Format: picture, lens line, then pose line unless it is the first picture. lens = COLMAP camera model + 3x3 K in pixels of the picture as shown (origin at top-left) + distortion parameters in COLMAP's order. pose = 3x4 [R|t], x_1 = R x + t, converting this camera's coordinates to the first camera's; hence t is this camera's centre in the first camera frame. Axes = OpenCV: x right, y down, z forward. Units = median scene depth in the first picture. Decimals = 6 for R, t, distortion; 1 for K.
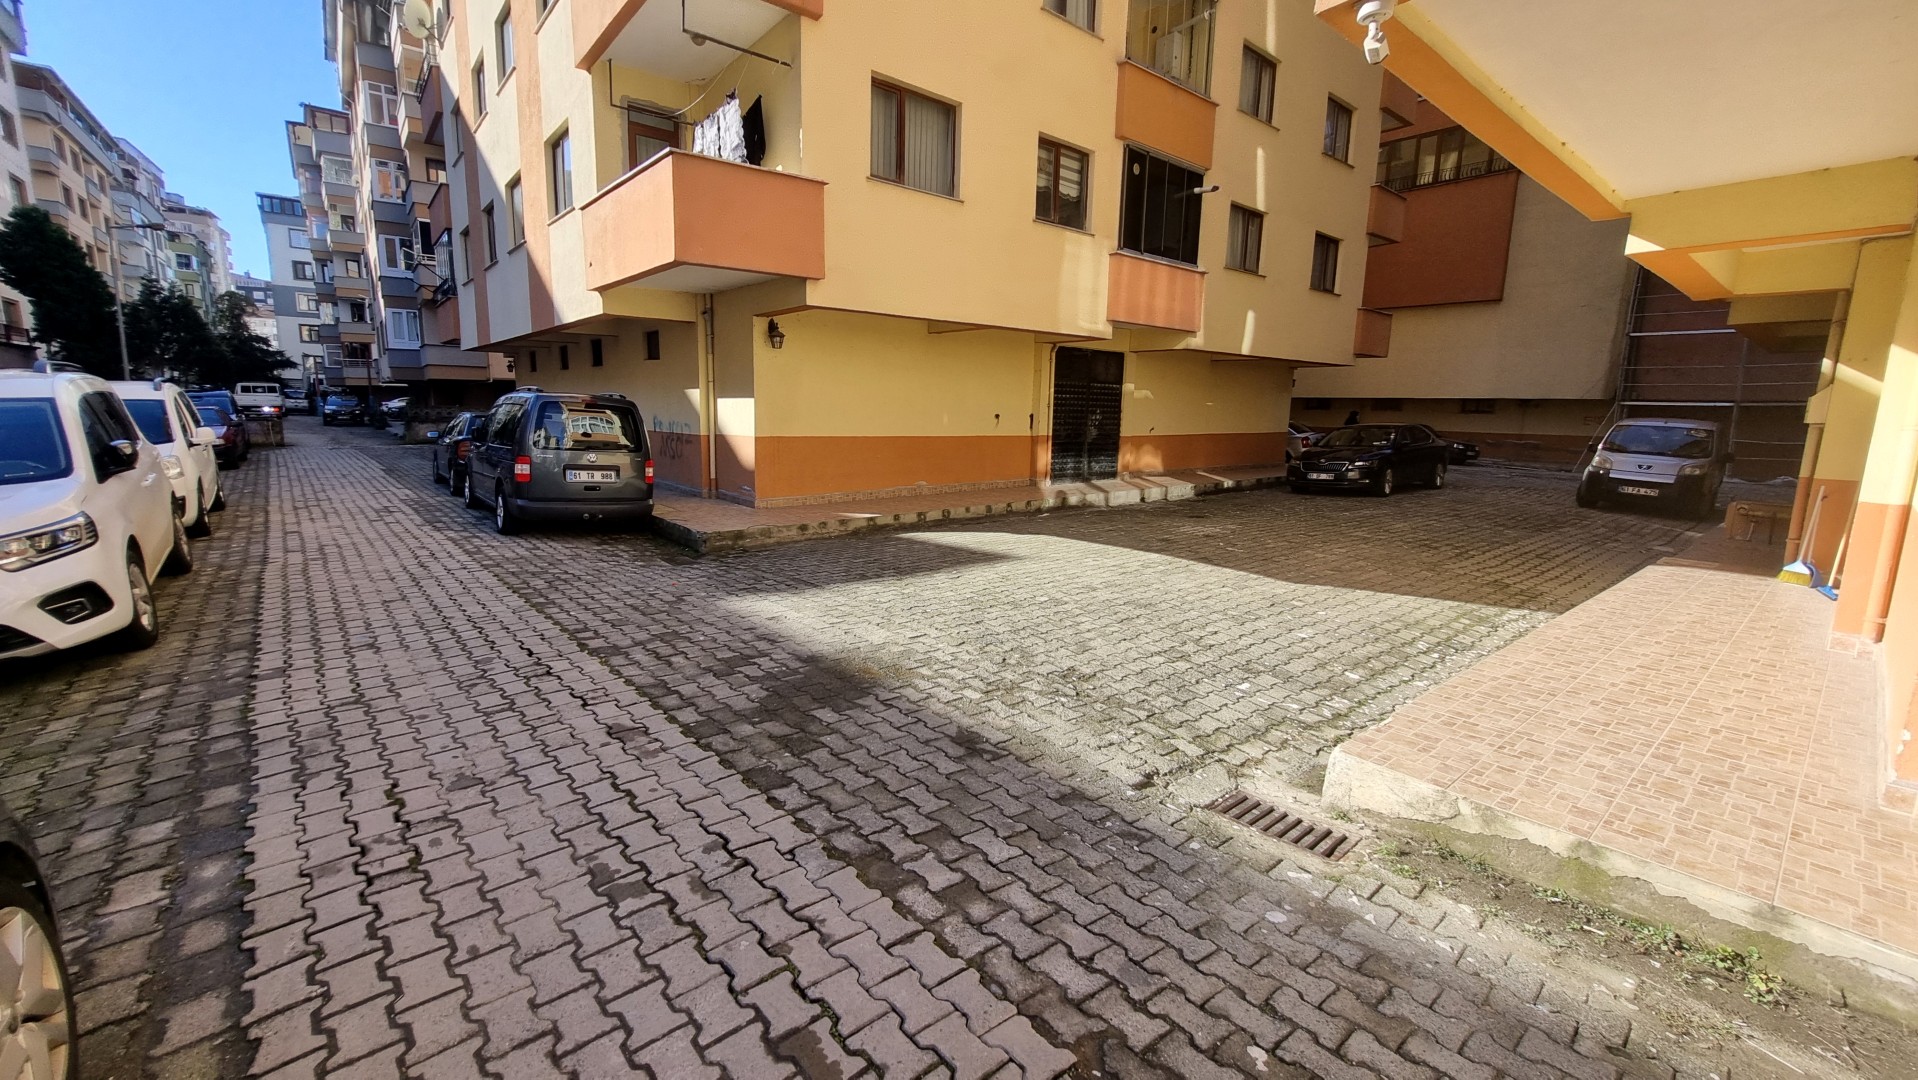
lens RADIAL K [[765.2, 0, 920.8], [0, 765.2, 525.0], [0, 0, 1]] dist [-0.000330, 0.000076]
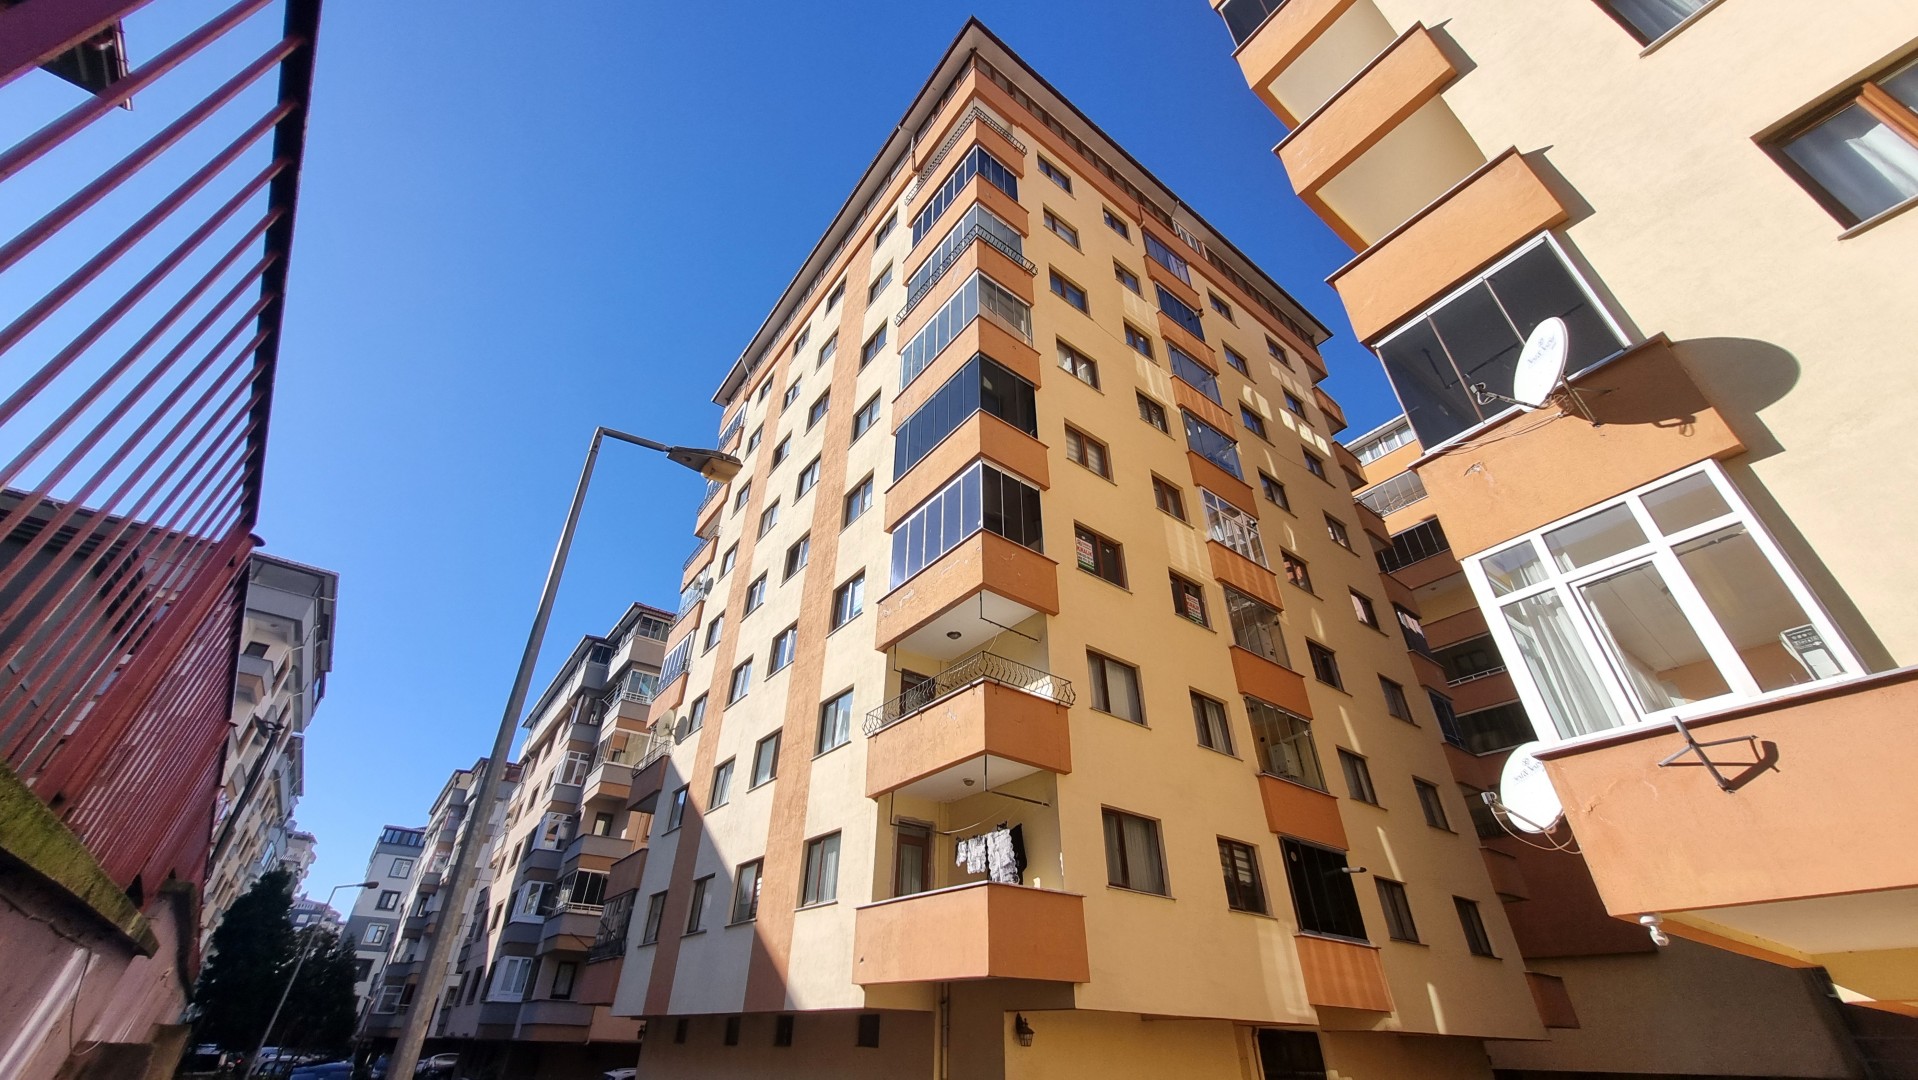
lens RADIAL K [[747.0, 0, 935.5], [0, 747.0, 534.1], [0, 0, 1]] dist [0.001750, 0.000024]
pose [[0.998699, -0.026454, -0.043602, -0.203053], [-0.011115, 0.721491, -0.692335, -0.020903], [0.049773, 0.691919, 0.720258, -0.196524]]
